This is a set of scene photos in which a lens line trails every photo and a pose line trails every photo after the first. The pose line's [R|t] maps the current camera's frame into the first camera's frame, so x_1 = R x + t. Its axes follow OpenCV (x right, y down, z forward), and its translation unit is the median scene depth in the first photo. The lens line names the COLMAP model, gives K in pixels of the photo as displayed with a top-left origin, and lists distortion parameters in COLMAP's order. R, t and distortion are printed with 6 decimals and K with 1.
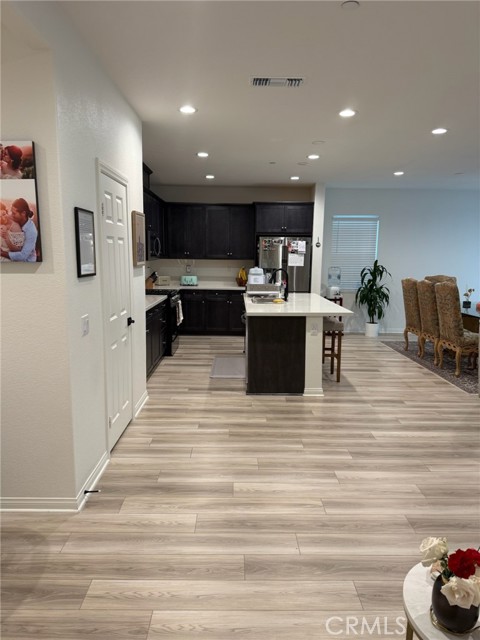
lens RADIAL K [[449.7, 0, 240.5], [0, 449.7, 321.7], [0, 0, 1]] dist [0.004311, -0.000385]
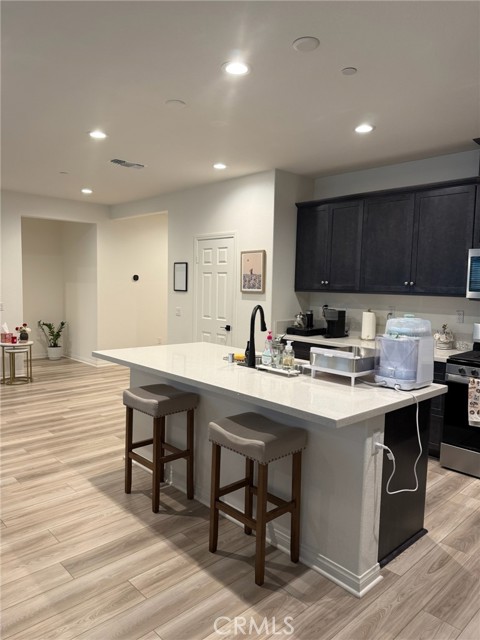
lens RADIAL K [[449.7, 0, 241.0], [0, 449.7, 318.8], [0, 0, 1]] dist [0.004311, -0.000385]
pose [[-0.732920, 0.027749, -0.679749, 0.685721], [-0.130356, 0.974926, 0.180352, -0.290970], [0.667709, 0.220793, -0.710925, 1.998566]]
